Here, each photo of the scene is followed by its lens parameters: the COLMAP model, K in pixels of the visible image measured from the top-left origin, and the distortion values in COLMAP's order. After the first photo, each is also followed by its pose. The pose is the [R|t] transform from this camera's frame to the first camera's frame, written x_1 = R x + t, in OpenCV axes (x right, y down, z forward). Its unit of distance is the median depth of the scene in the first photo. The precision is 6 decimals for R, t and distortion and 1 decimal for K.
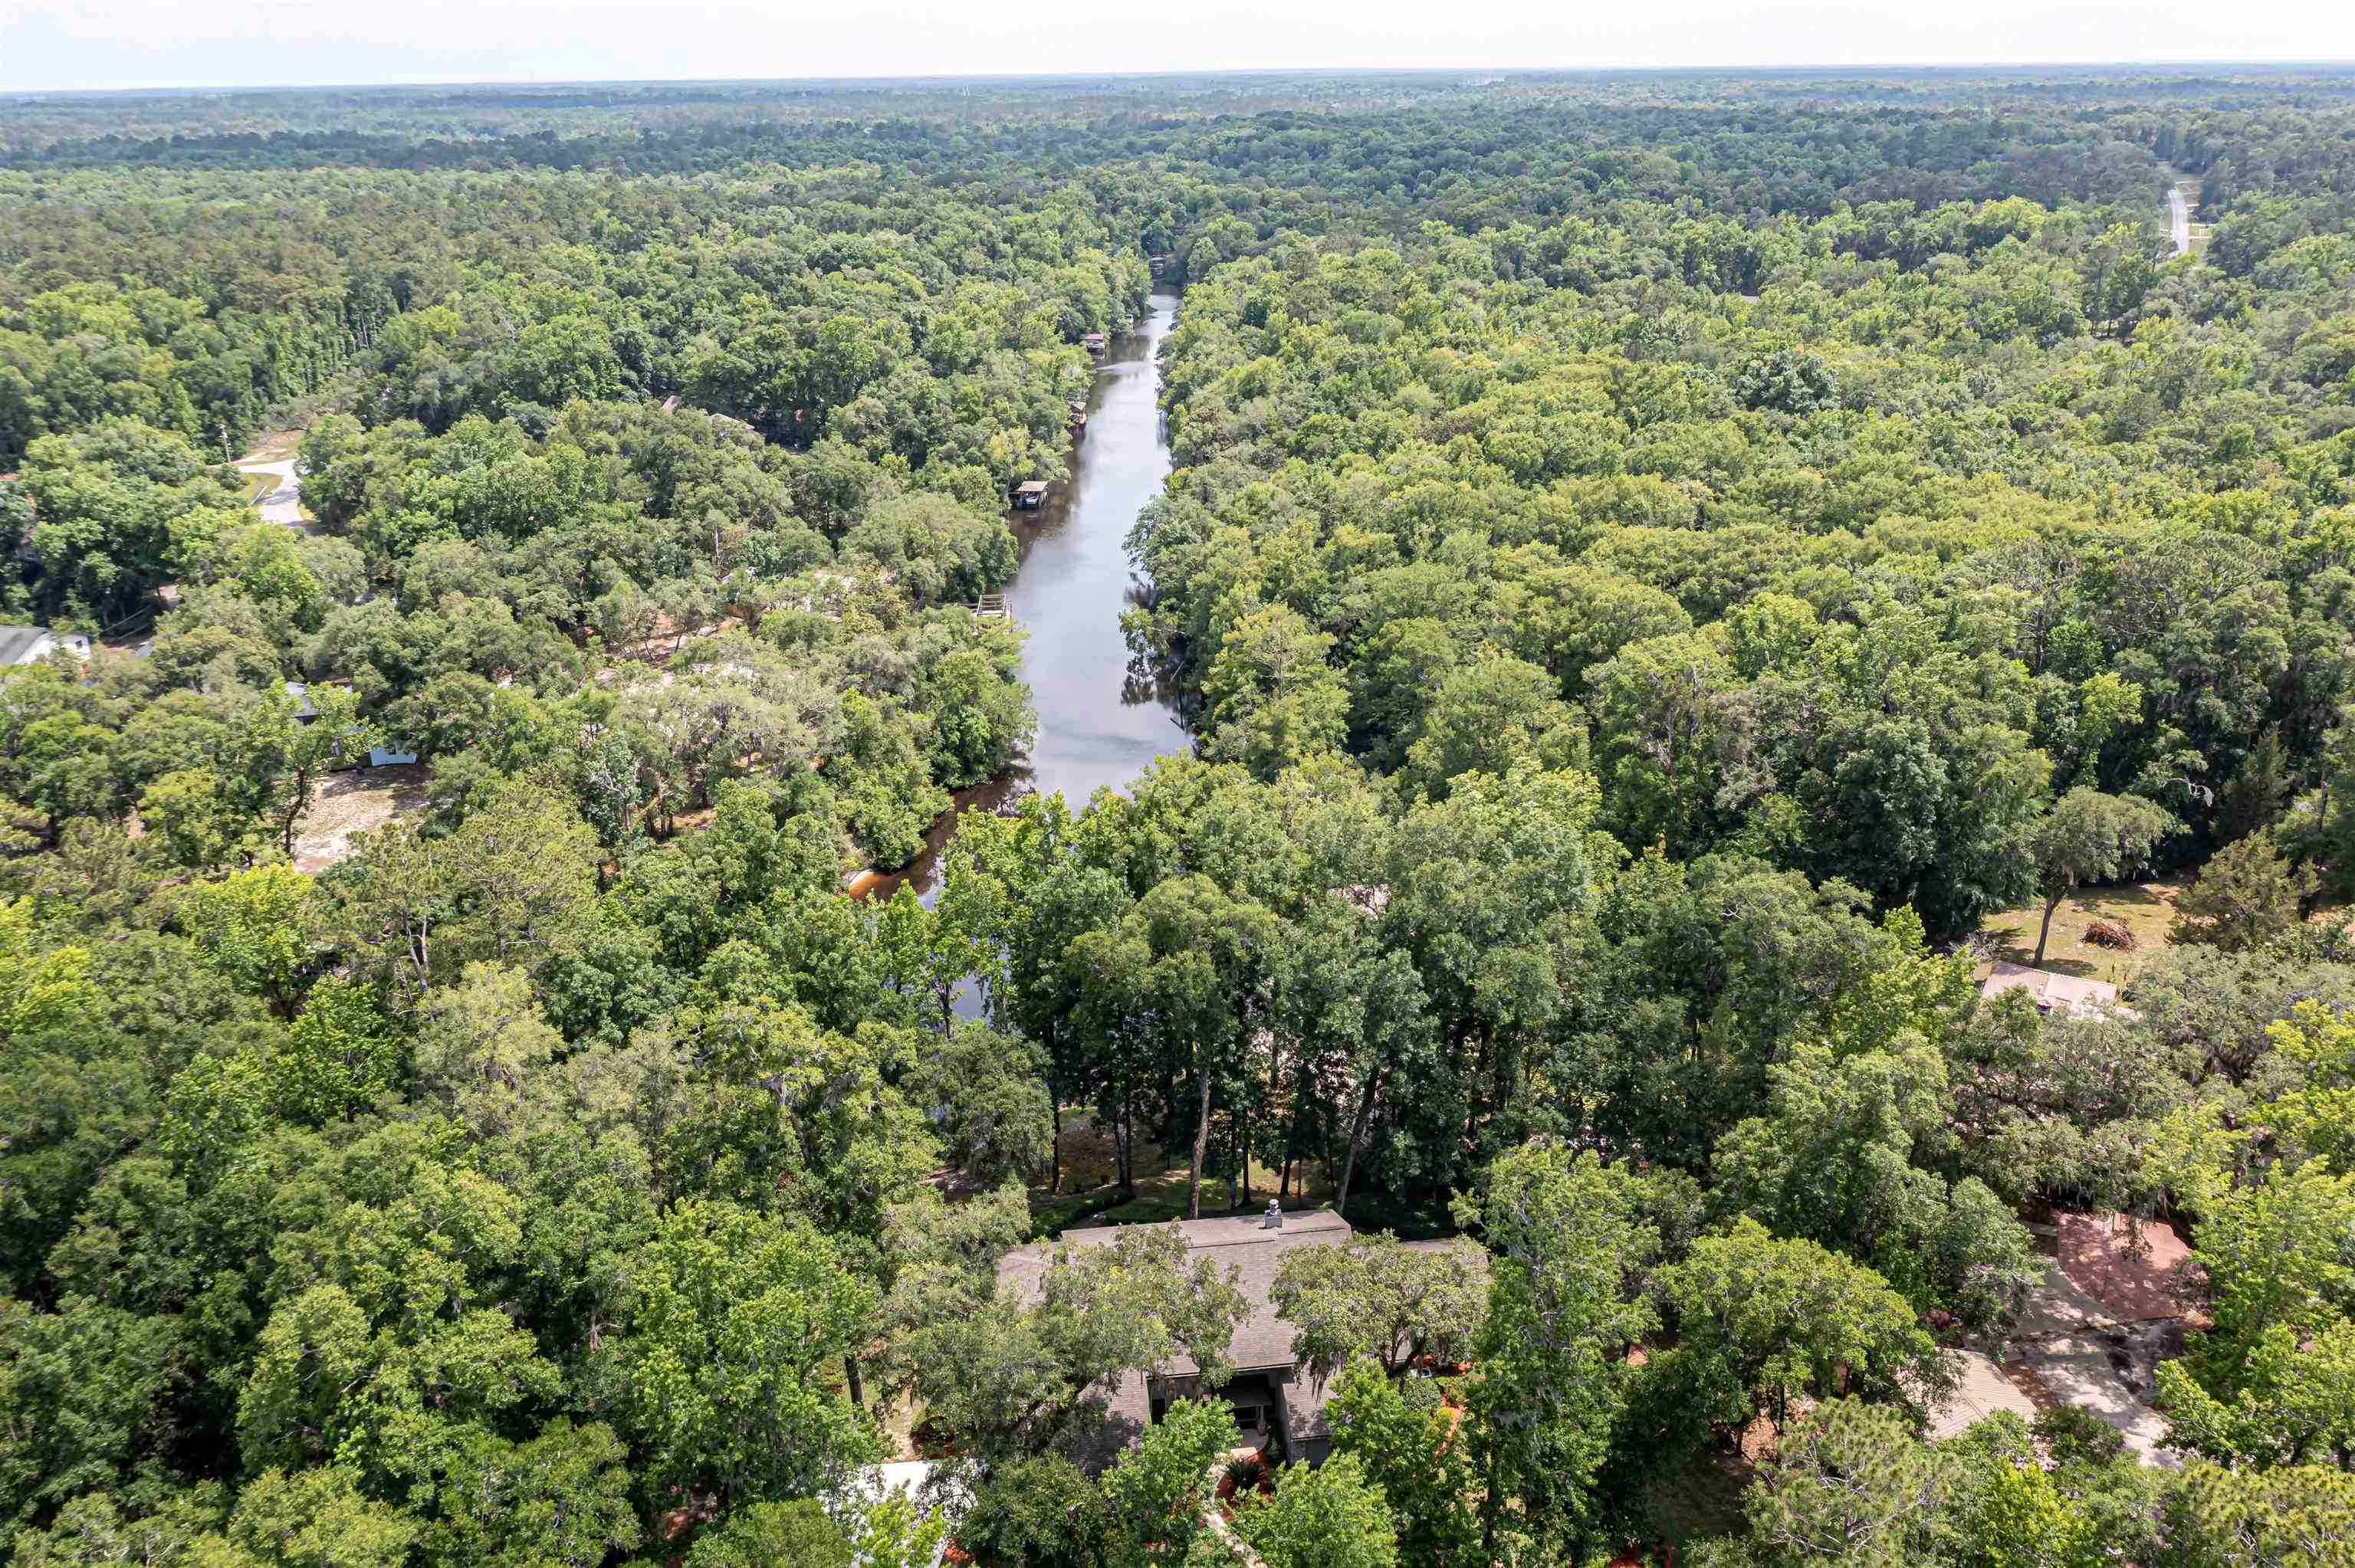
lens RADIAL K [[1886.4, 0, 1171.5], [0, 1886.4, 783.5], [0, 0, 1]] dist [-0.016705, 0.008111]
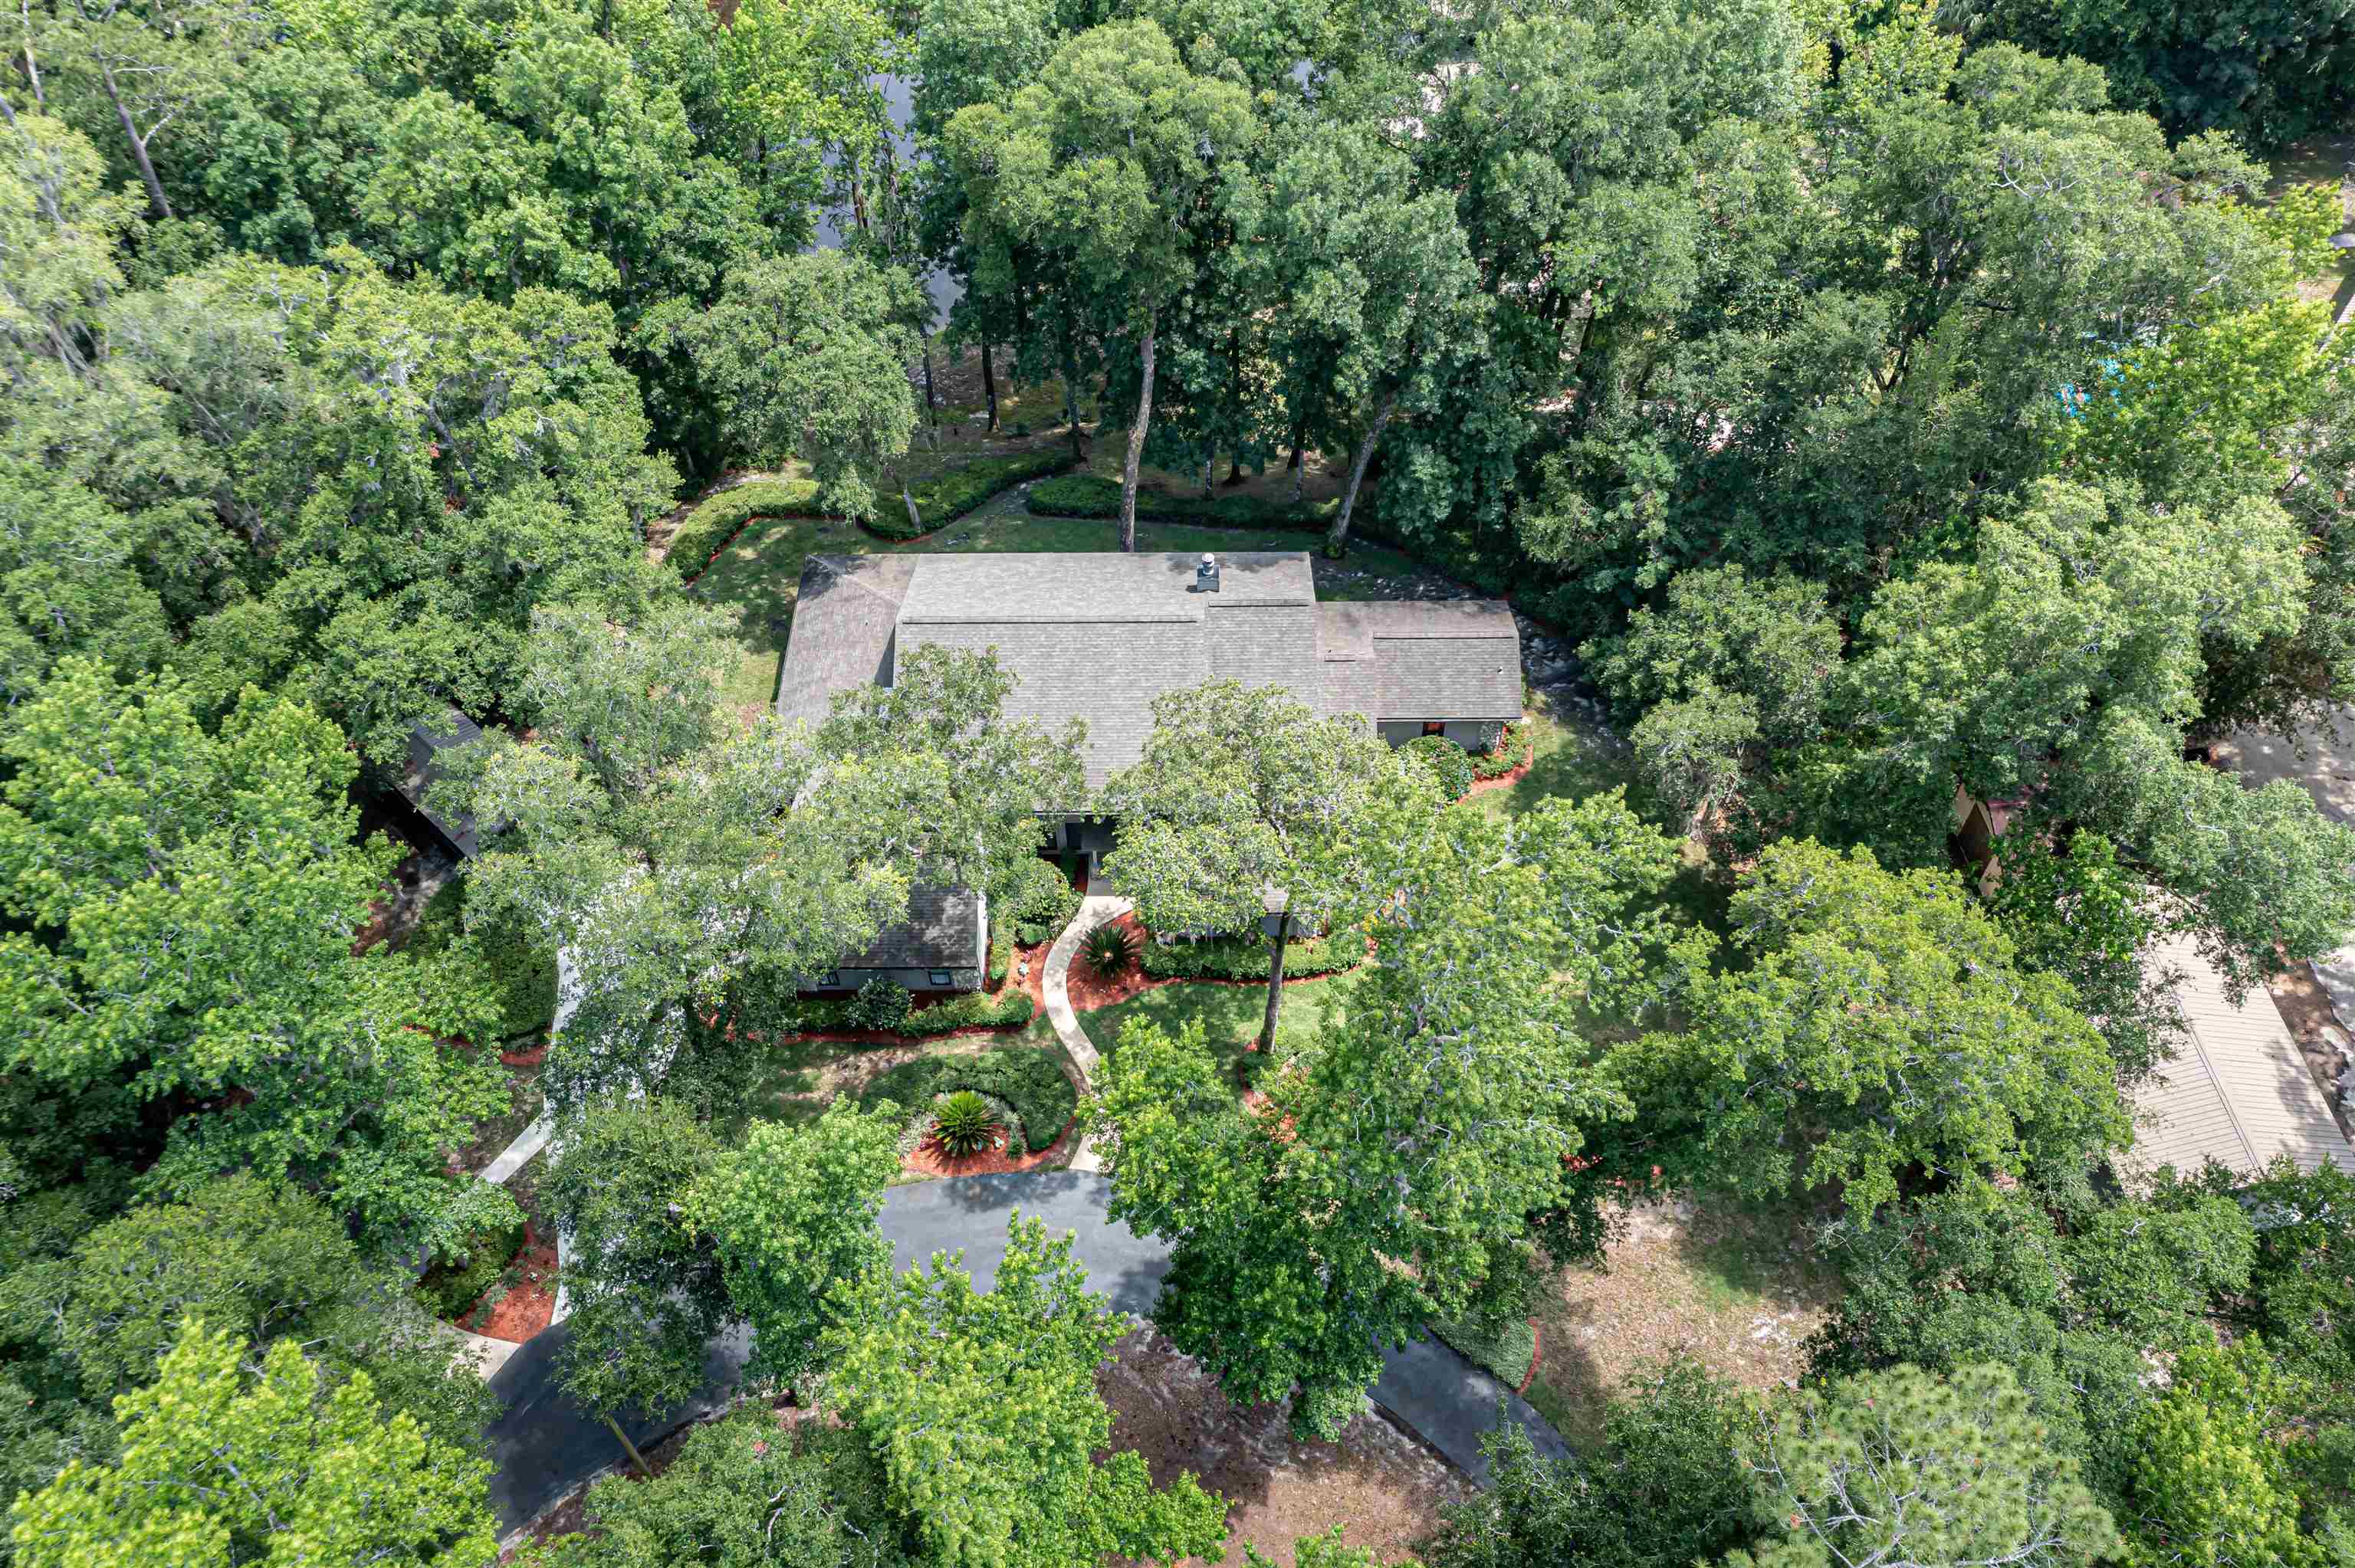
lens RADIAL K [[1886.4, 0, 1177.7], [0, 1886.4, 775.9], [0, 0, 1]] dist [-0.016705, 0.008111]
pose [[0.991424, 0.096872, -0.087714, 0.045734], [-0.040367, 0.865387, 0.499476, -0.020432], [0.124292, -0.491652, 0.861876, 0.153844]]
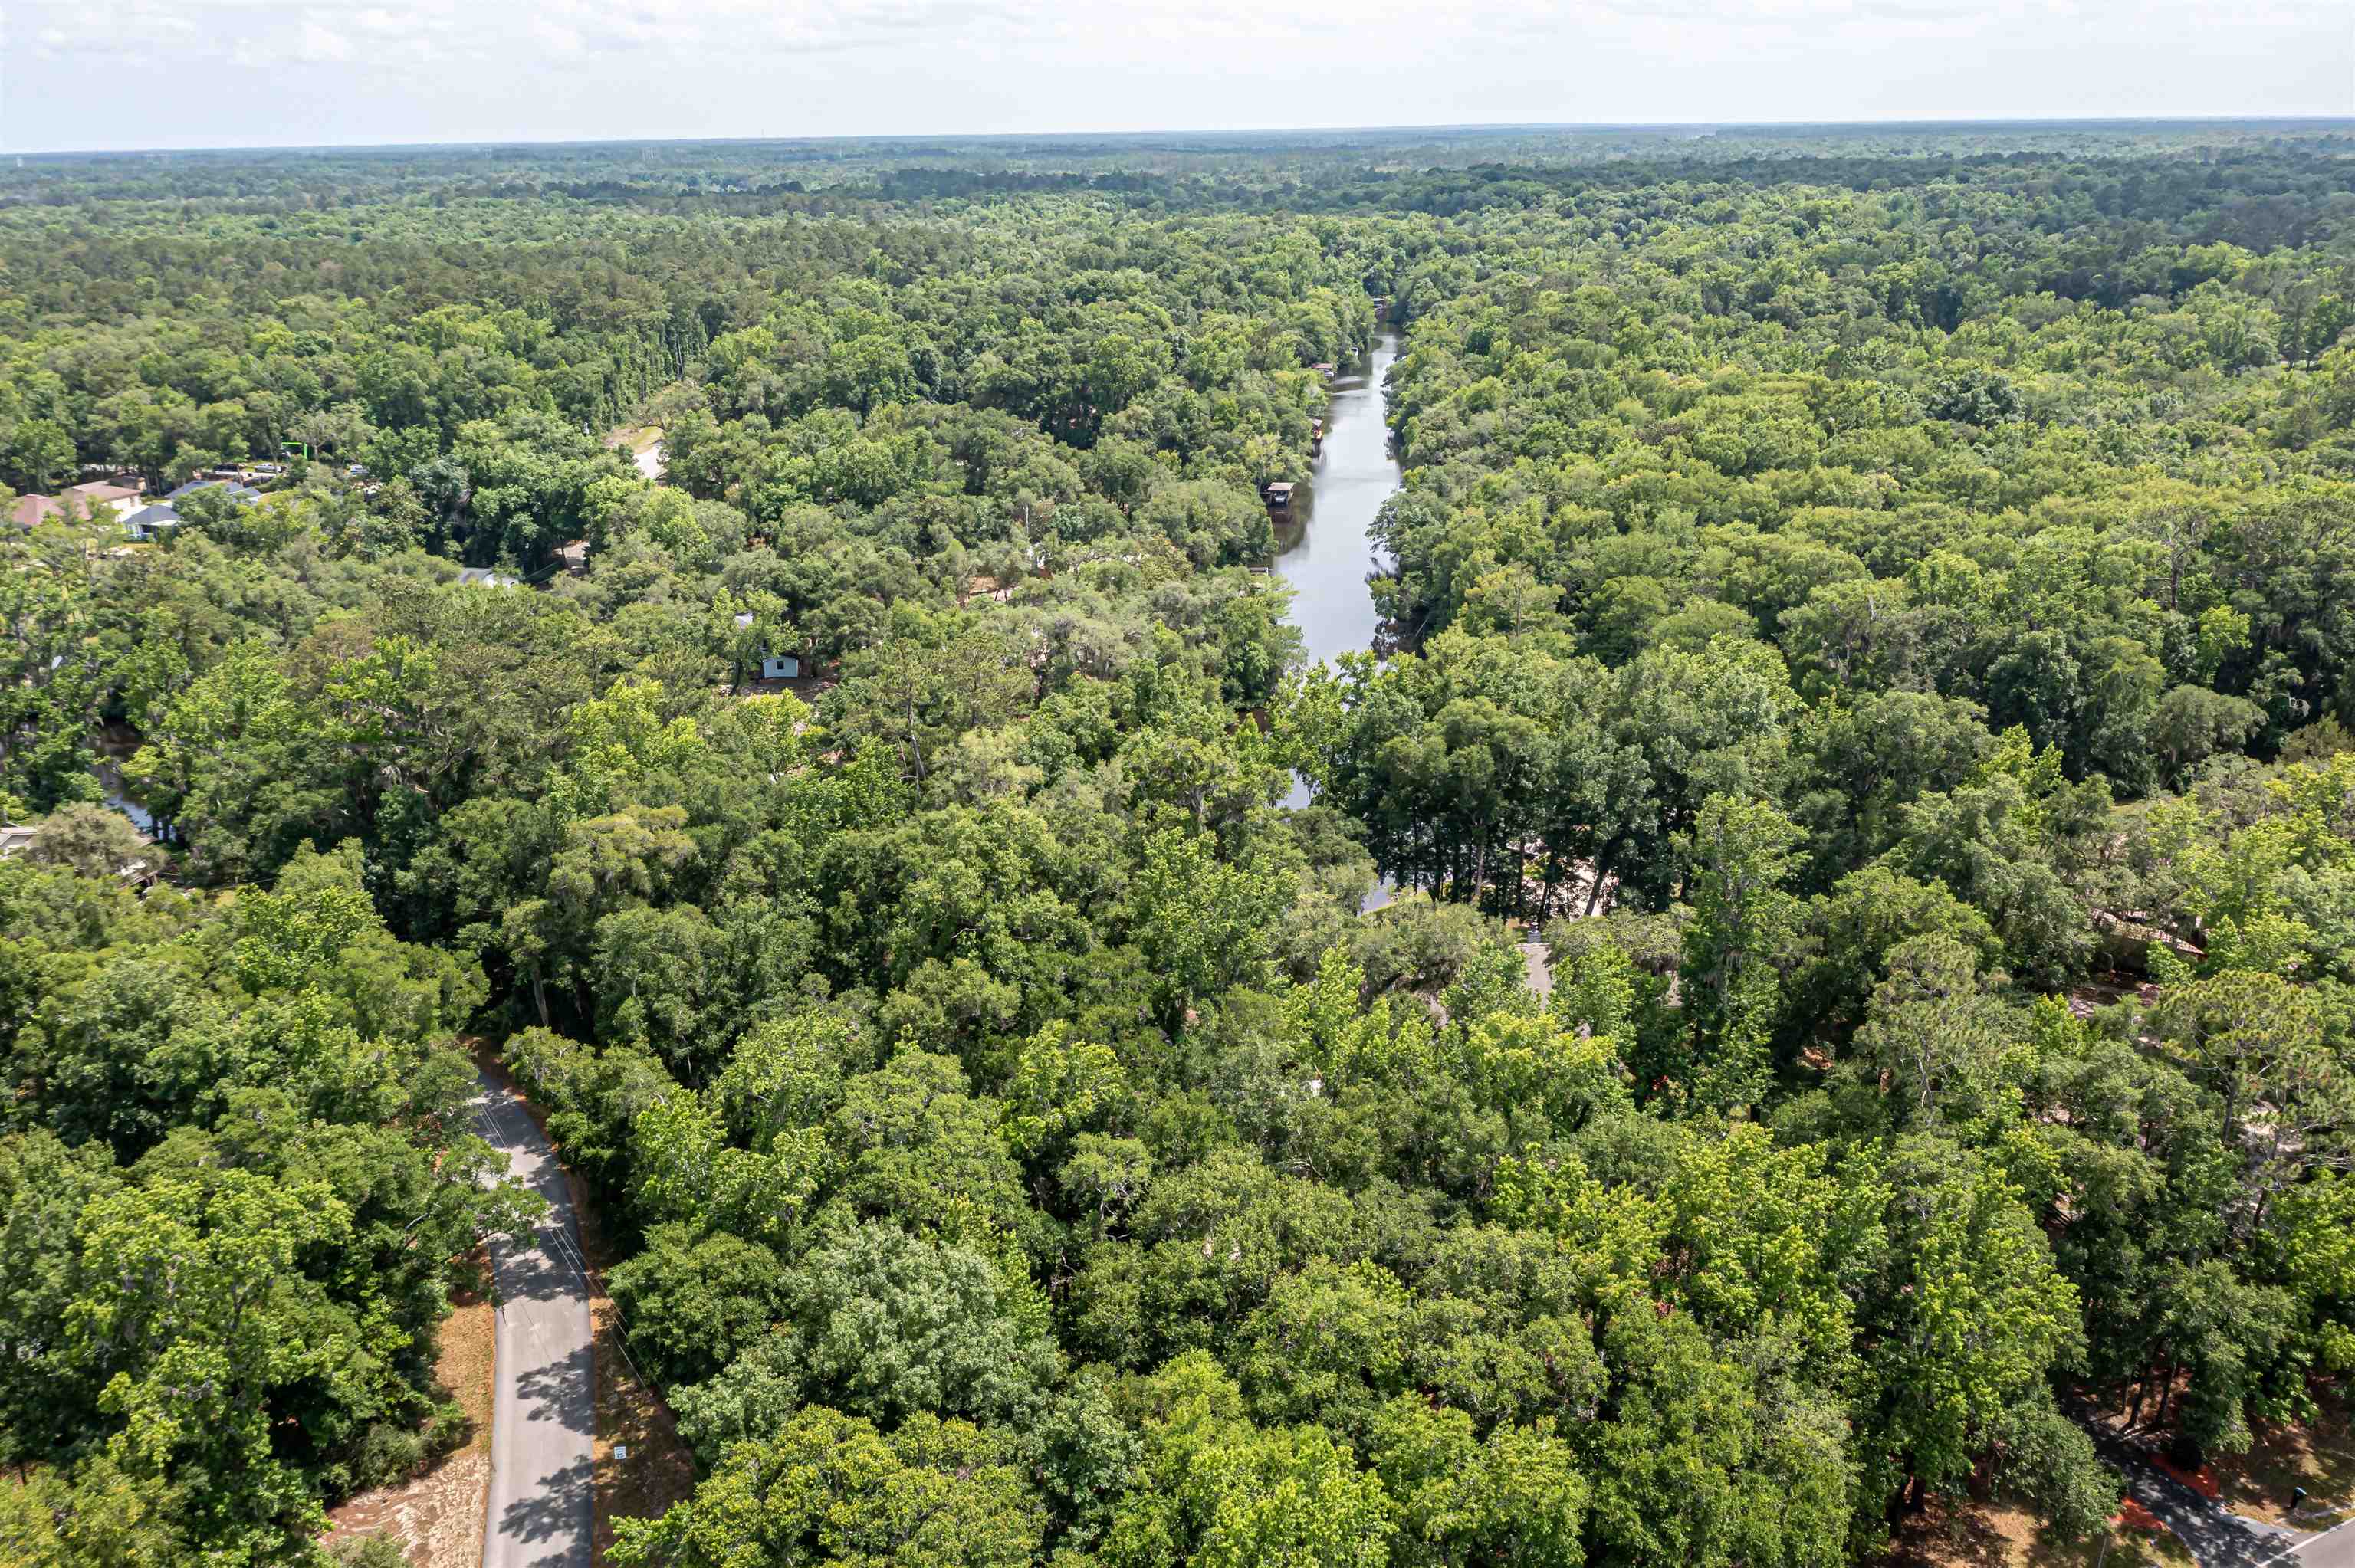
lens RADIAL K [[1886.4, 0, 1171.3], [0, 1886.4, 779.9], [0, 0, 1]] dist [-0.016705, 0.008111]
pose [[0.994746, 0.031121, -0.097531, -0.032231], [-0.033836, 0.999081, -0.026306, 0.066867], [0.096623, 0.029468, 0.994885, -0.162828]]
